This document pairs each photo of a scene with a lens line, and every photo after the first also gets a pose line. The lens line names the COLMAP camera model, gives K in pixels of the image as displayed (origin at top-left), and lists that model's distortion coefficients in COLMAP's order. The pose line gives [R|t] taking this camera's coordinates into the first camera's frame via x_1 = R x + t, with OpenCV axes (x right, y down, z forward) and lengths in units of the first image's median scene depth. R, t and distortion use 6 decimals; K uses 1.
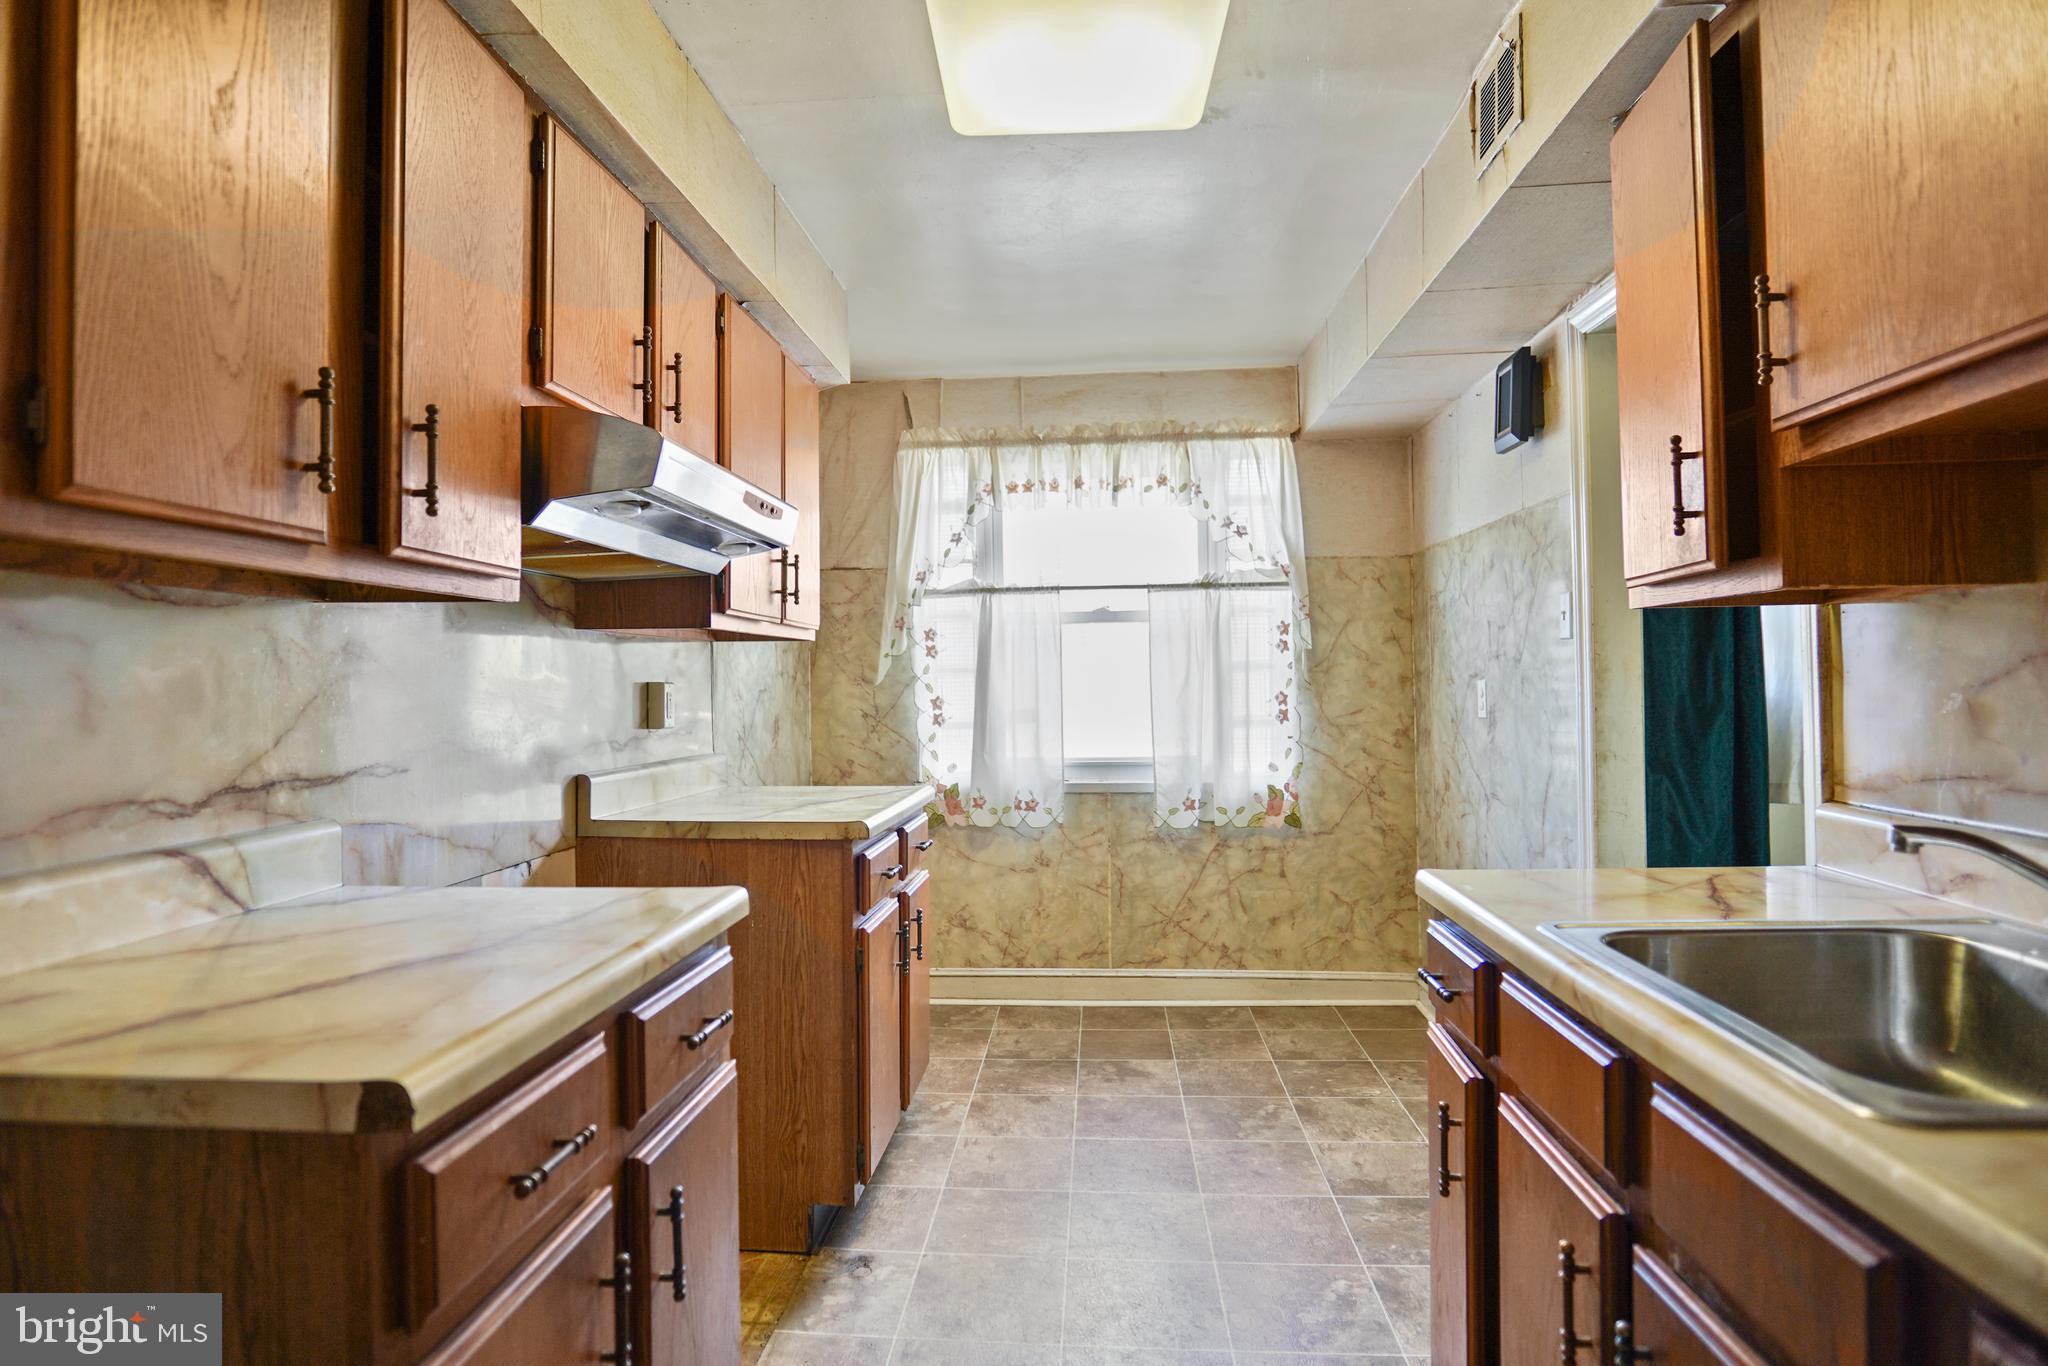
lens RADIAL K [[1087.5, 0, 1024.0], [0, 1087.5, 683.0], [0, 0, 1]] dist [-0.039364, 0.009033]
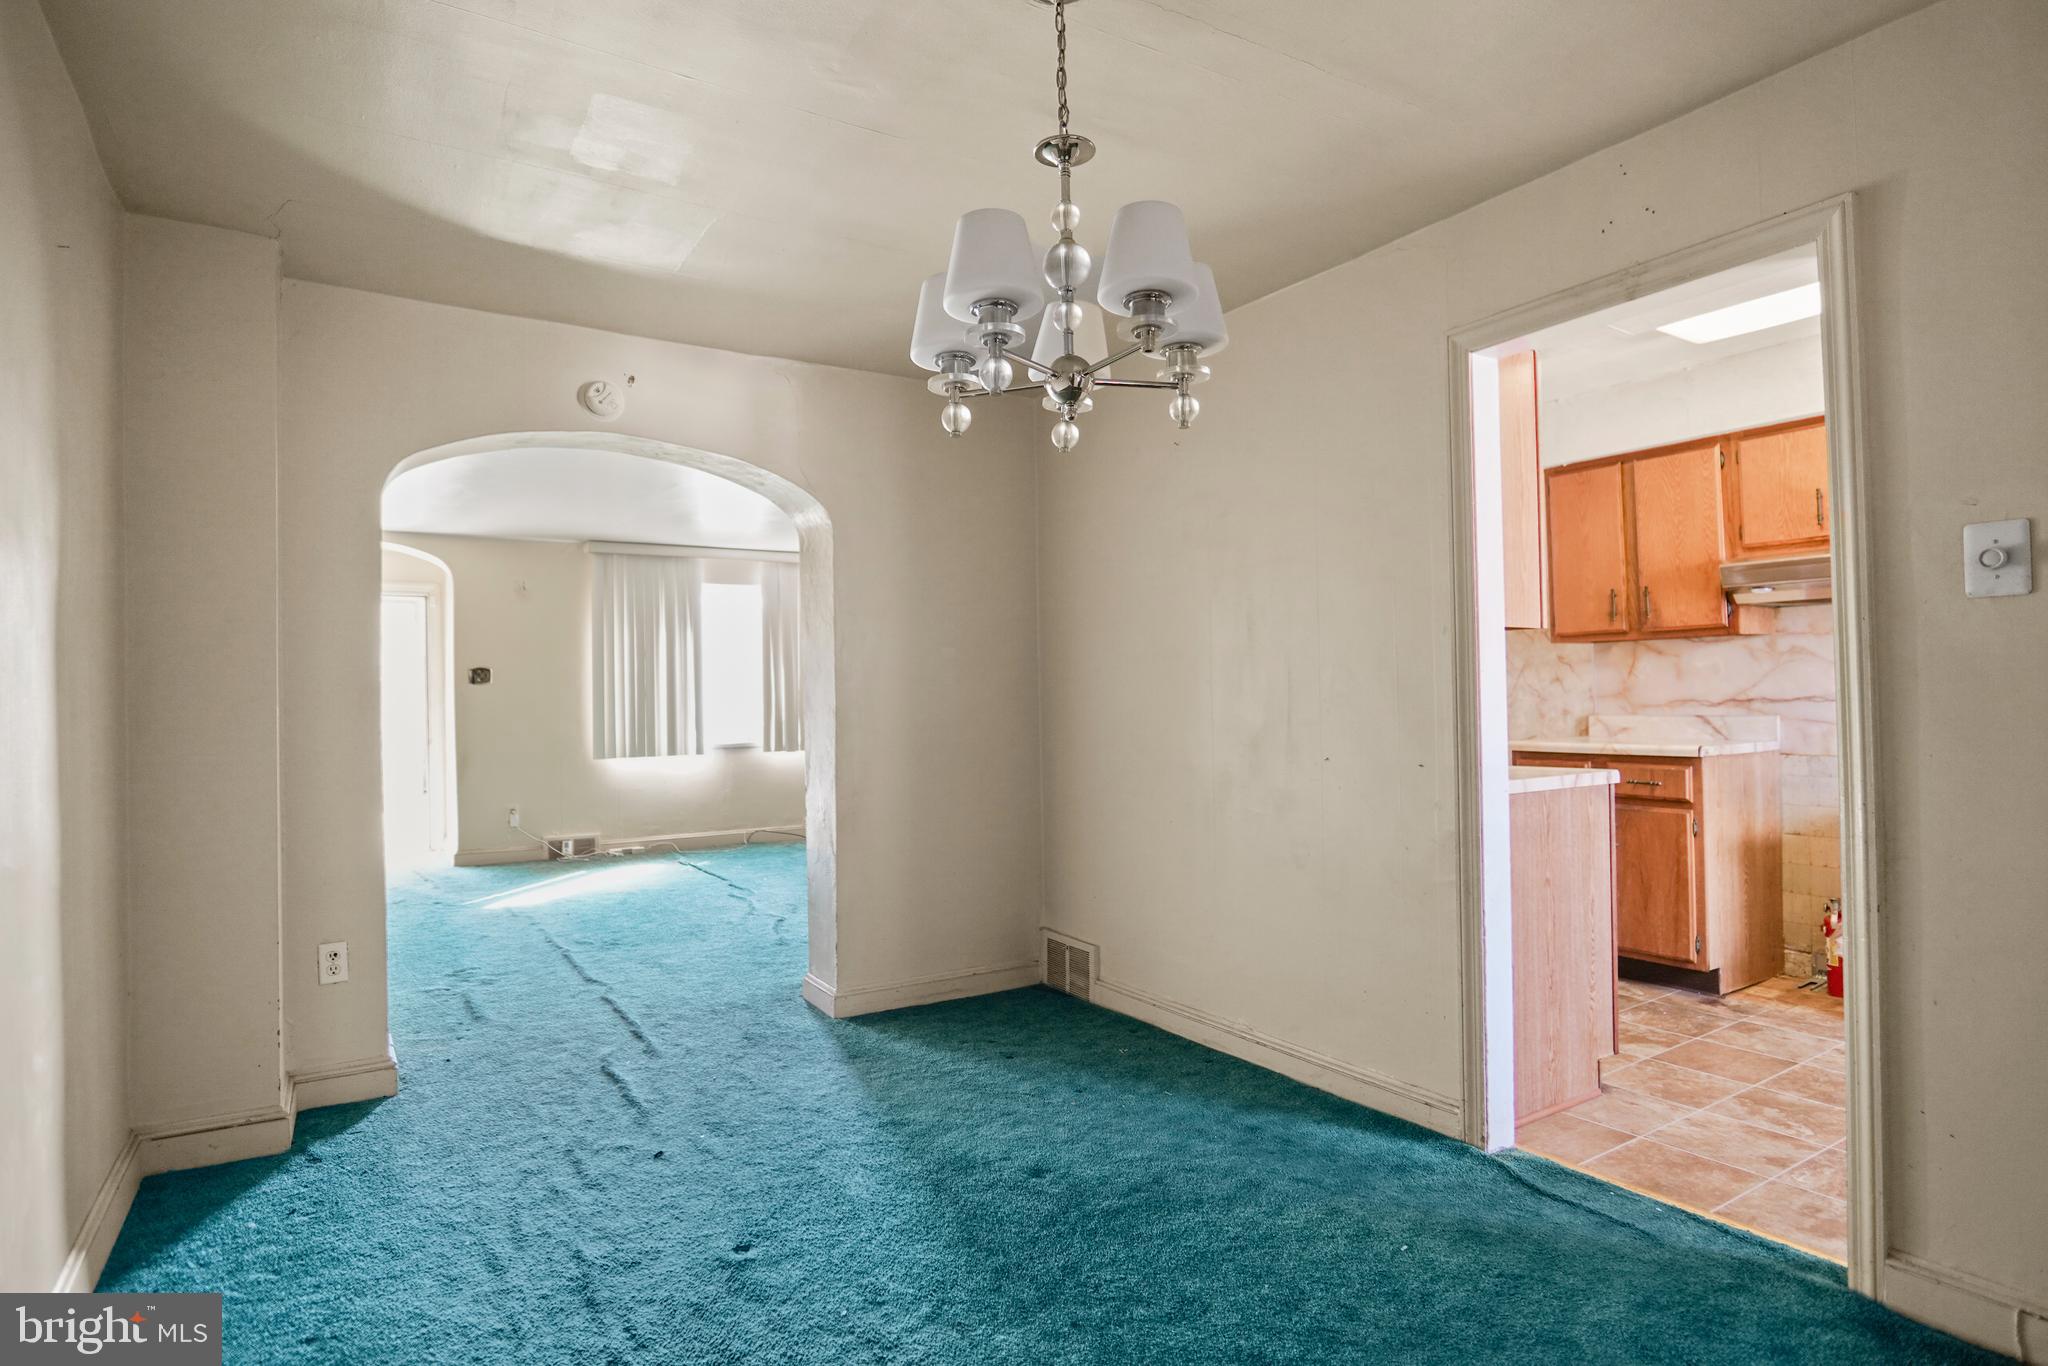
lens RADIAL K [[1087.5, 0, 1024.0], [0, 1087.5, 683.0], [0, 0, 1]] dist [-0.039364, 0.009033]
pose [[-0.798686, 0.018935, -0.601450, 2.739264], [0.025339, 0.999677, -0.002176, 0.006061], [0.601214, -0.016979, -0.798908, 2.235783]]
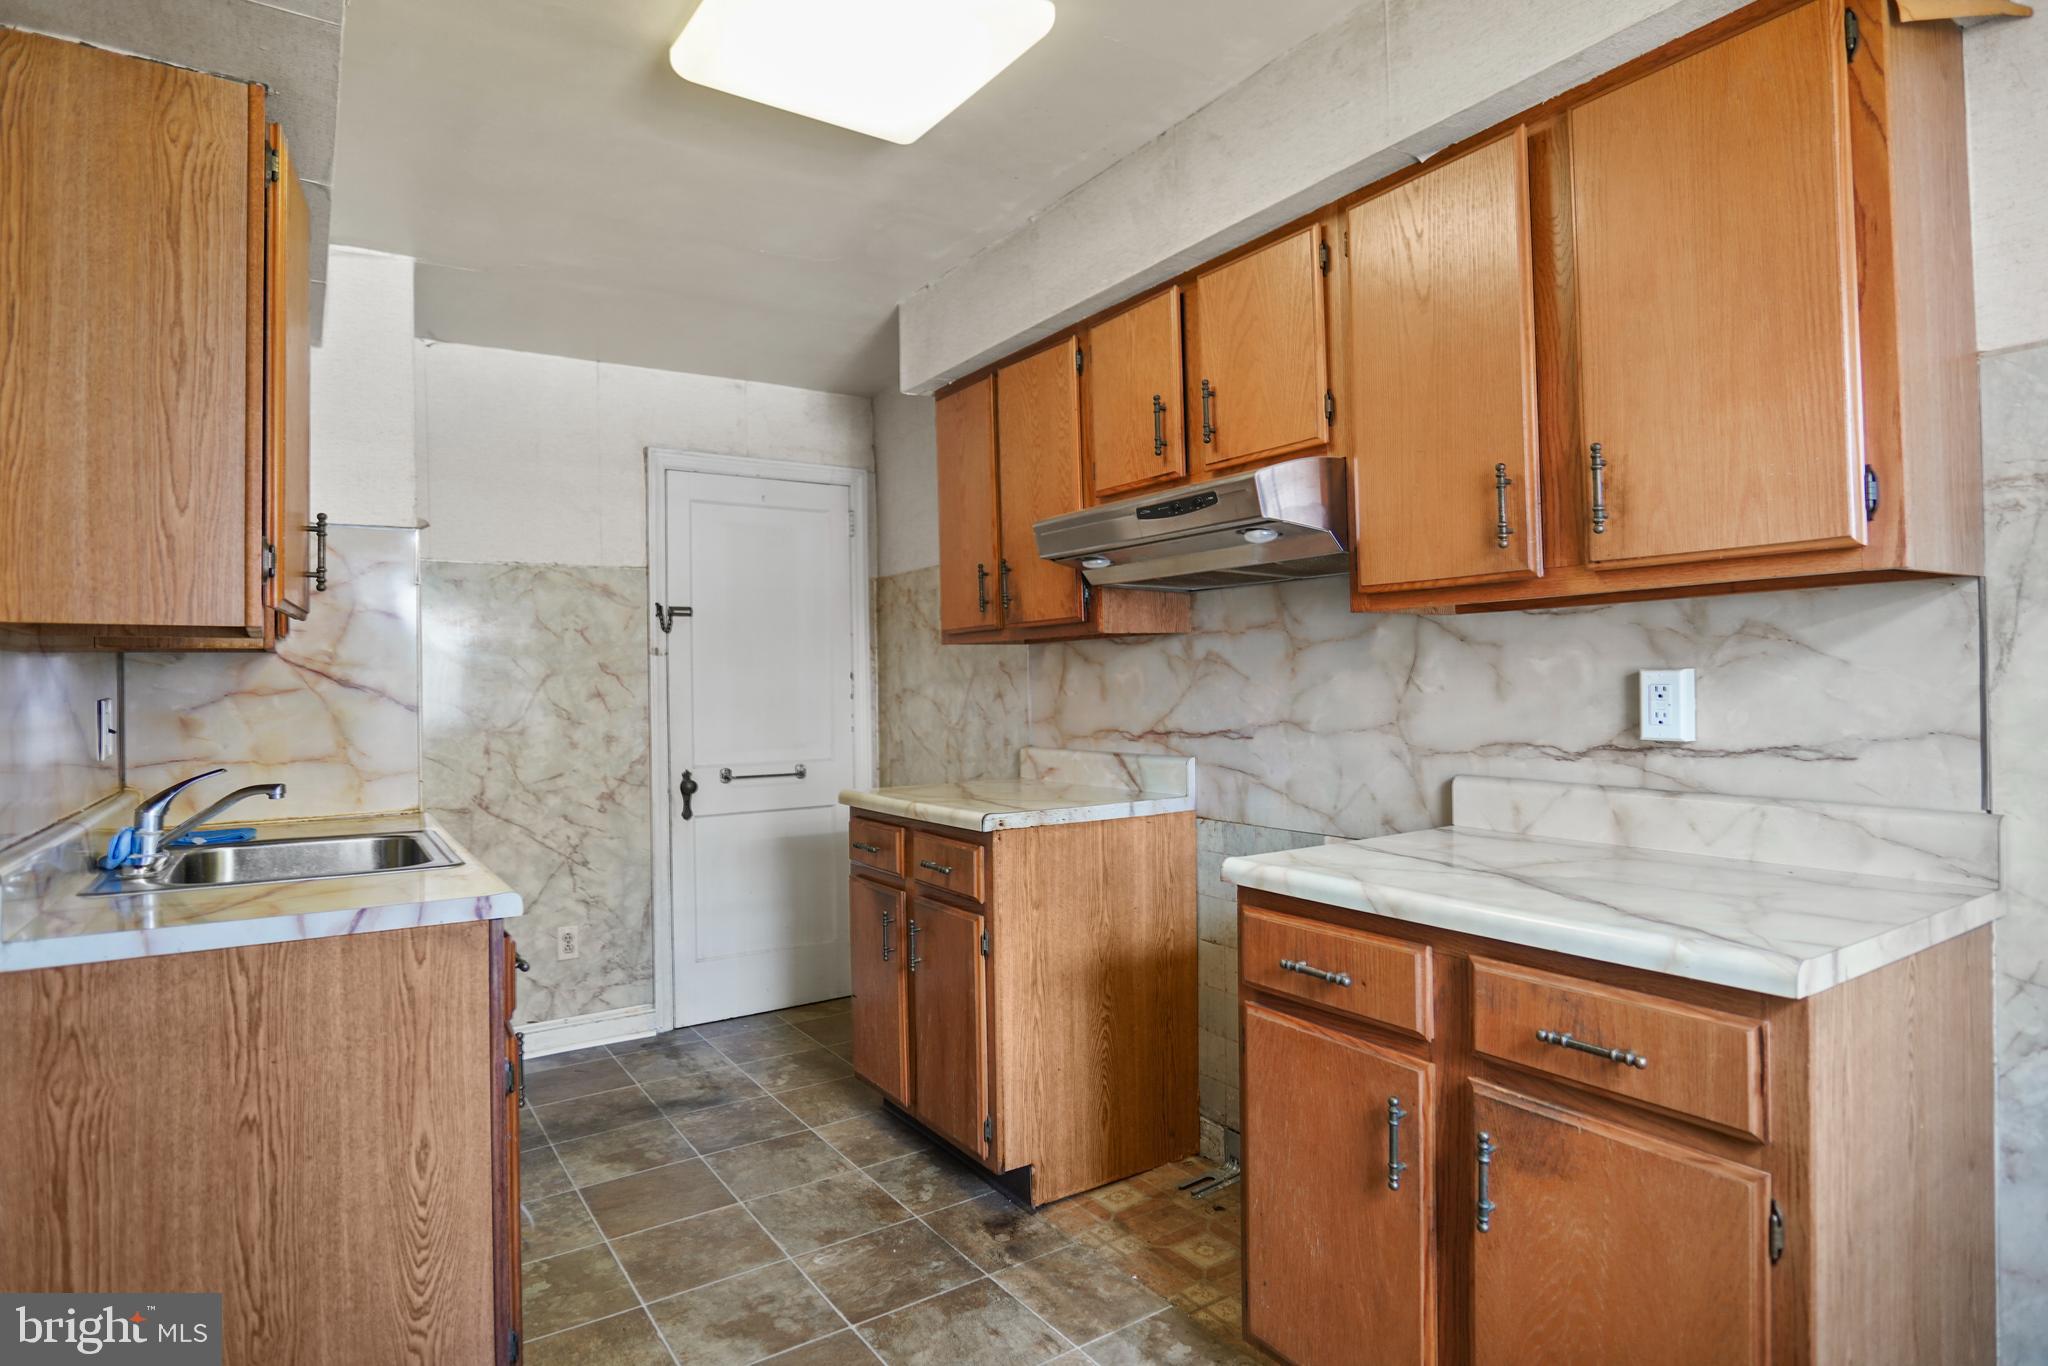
lens RADIAL K [[1087.5, 0, 1024.0], [0, 1087.5, 683.0], [0, 0, 1]] dist [-0.039364, 0.009033]
pose [[-0.785086, 0.024317, -0.618910, 0.727598], [0.025019, 0.999659, 0.007539, -0.015090], [0.618882, -0.009566, -0.785426, 2.476462]]
